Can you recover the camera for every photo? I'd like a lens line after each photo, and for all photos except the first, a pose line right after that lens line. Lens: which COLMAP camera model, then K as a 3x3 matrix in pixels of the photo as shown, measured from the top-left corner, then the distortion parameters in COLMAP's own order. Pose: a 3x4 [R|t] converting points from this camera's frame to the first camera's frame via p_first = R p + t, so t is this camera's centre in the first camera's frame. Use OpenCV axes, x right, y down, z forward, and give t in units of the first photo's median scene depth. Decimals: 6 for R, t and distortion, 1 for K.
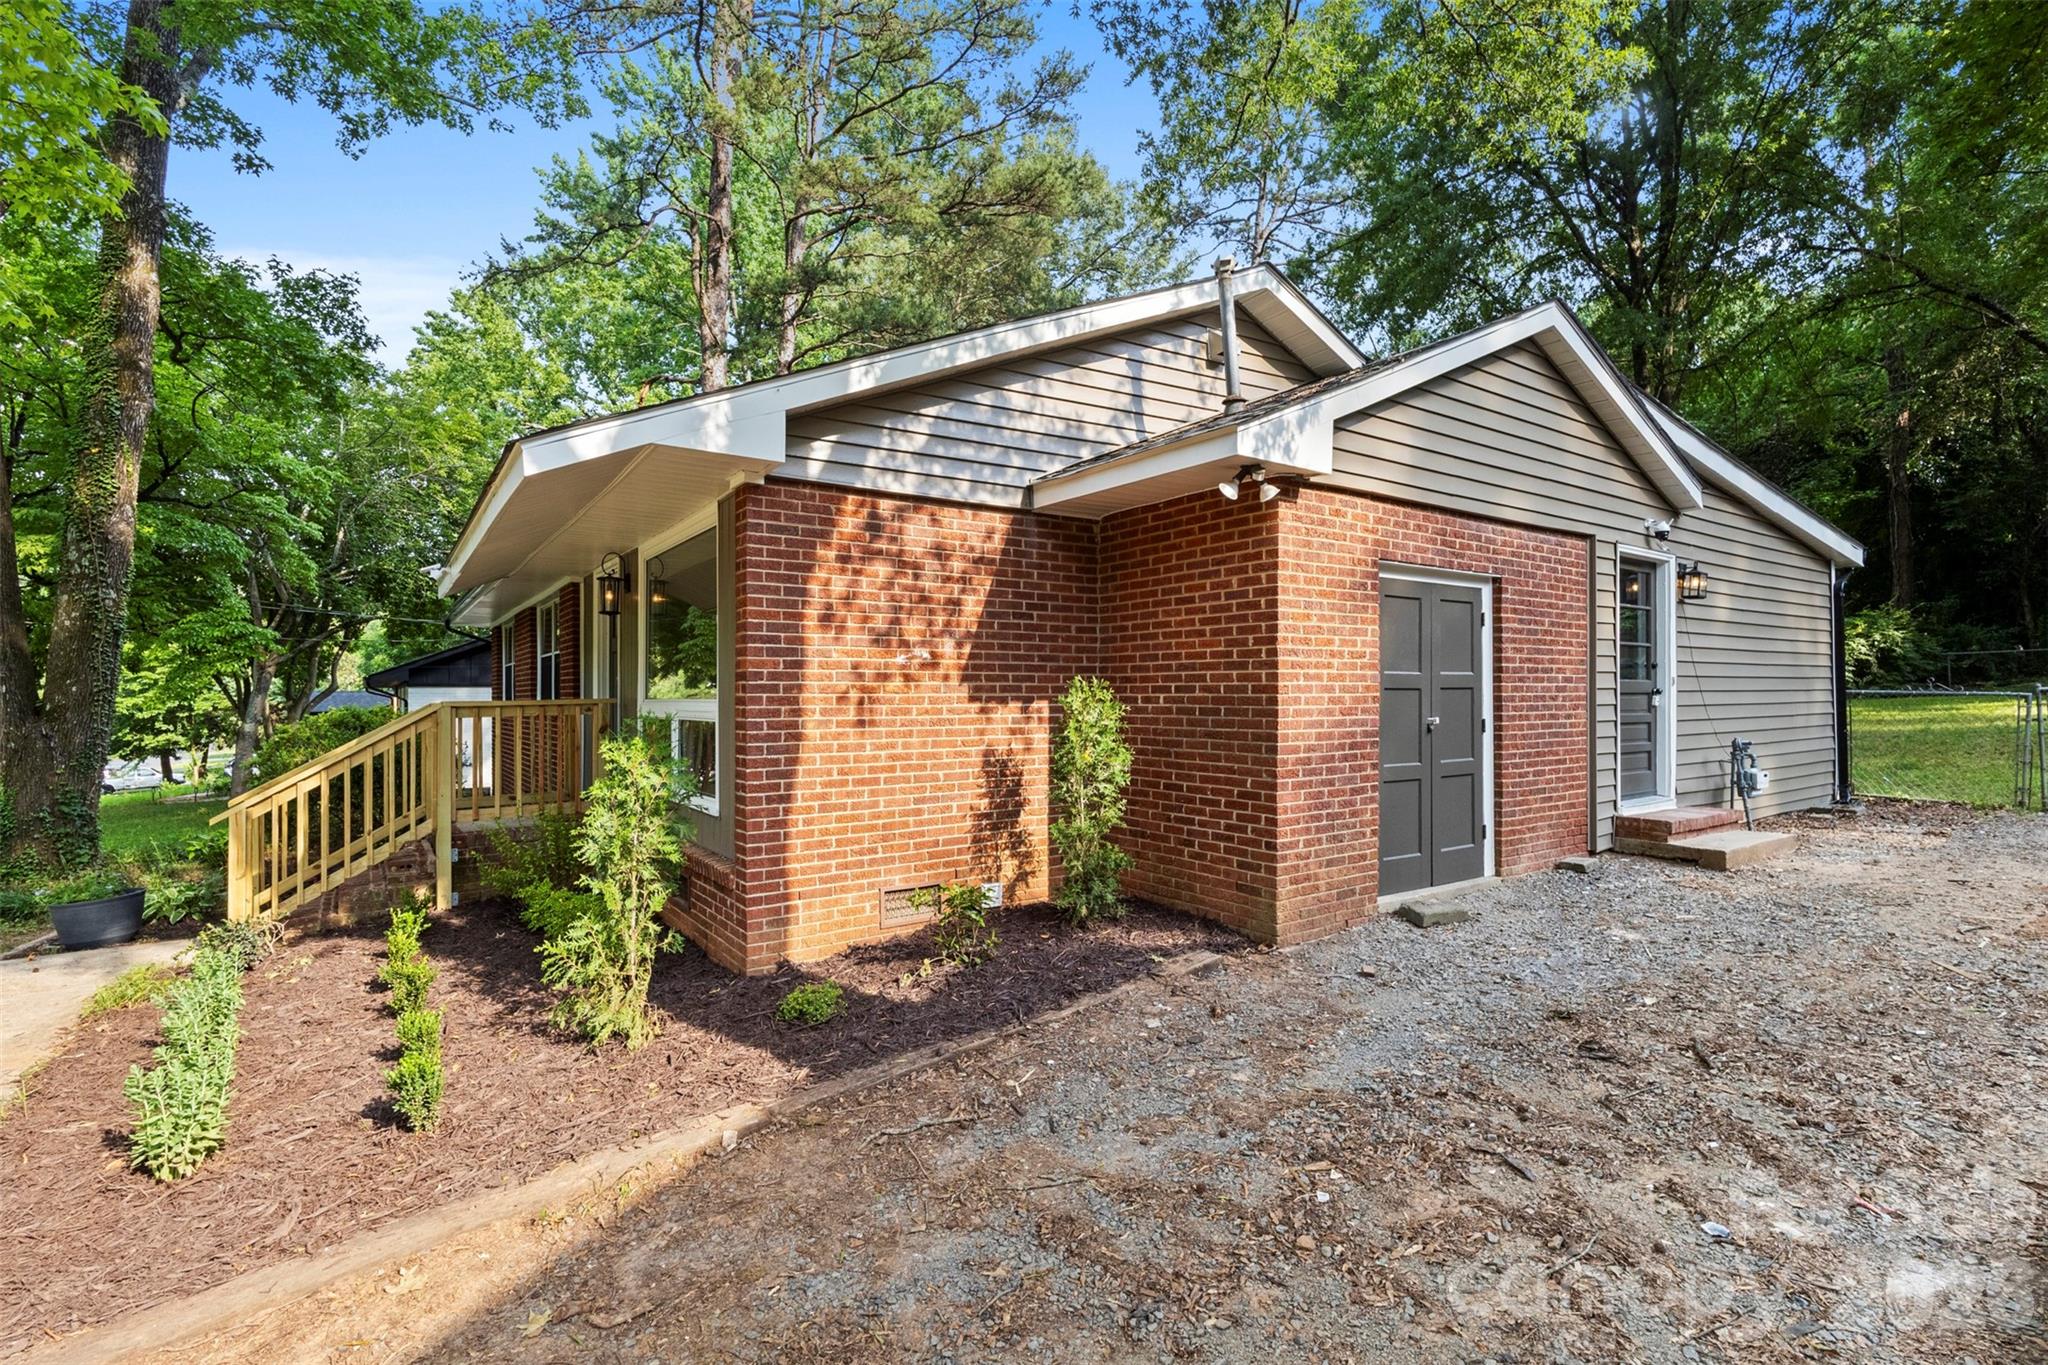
lens RADIAL K [[950.9, 0, 1028.5], [0, 950.9, 686.2], [0, 0, 1]] dist [0.011479, -0.002223]
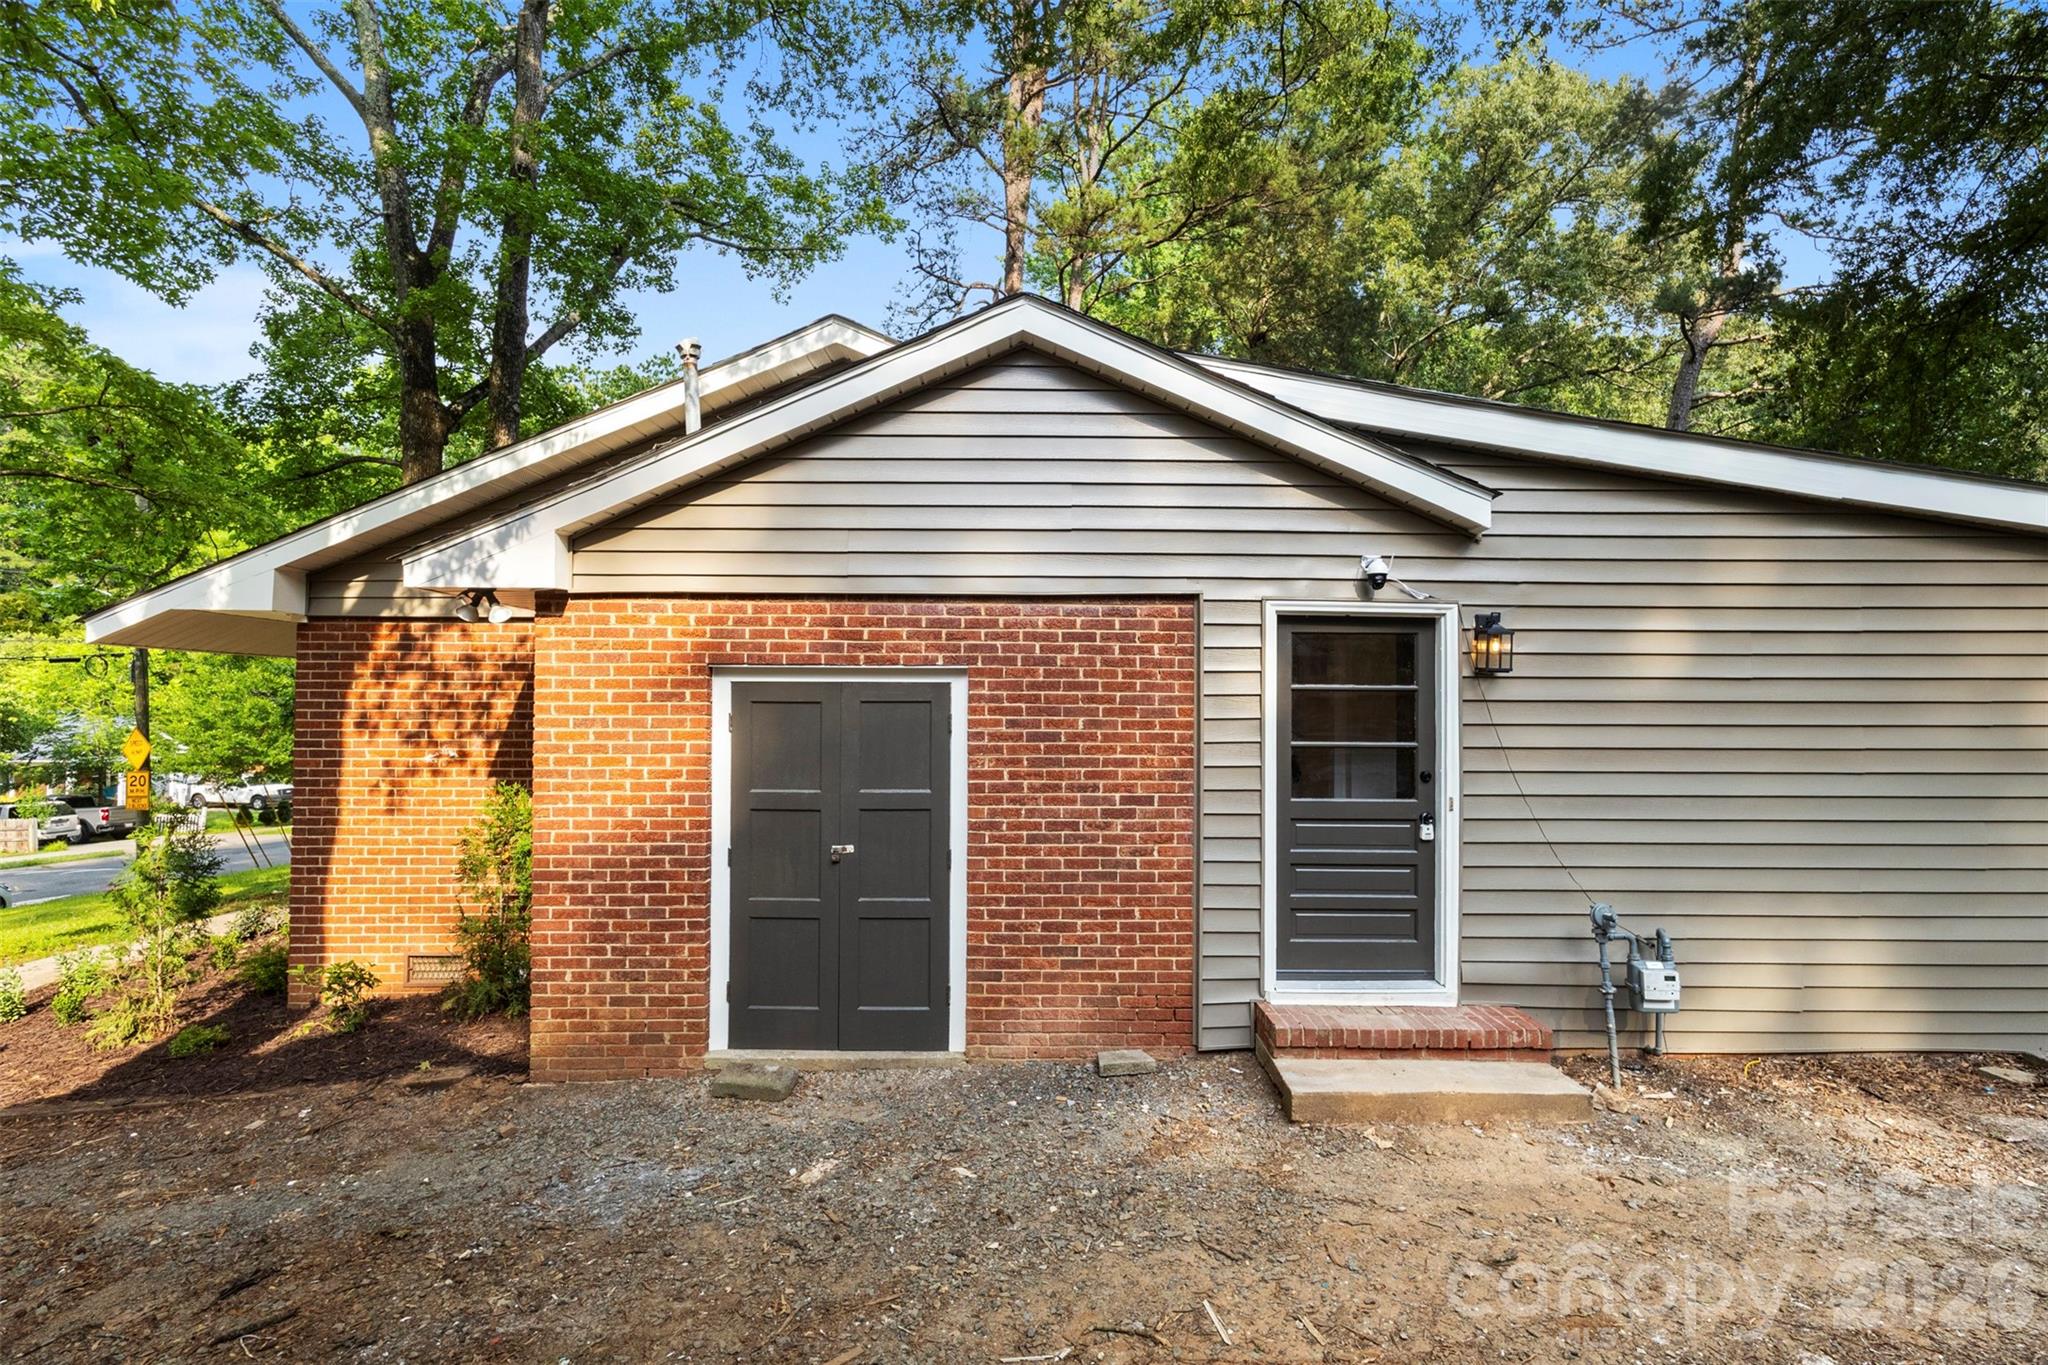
lens RADIAL K [[950.9, 0, 1025.3], [0, 950.9, 684.7], [0, 0, 1]] dist [0.011479, -0.002223]
pose [[0.822617, -0.001341, -0.568594, 1.152958], [-0.000909, 0.999993, -0.003674, -0.115925], [0.568595, 0.003539, 0.822610, 0.461015]]
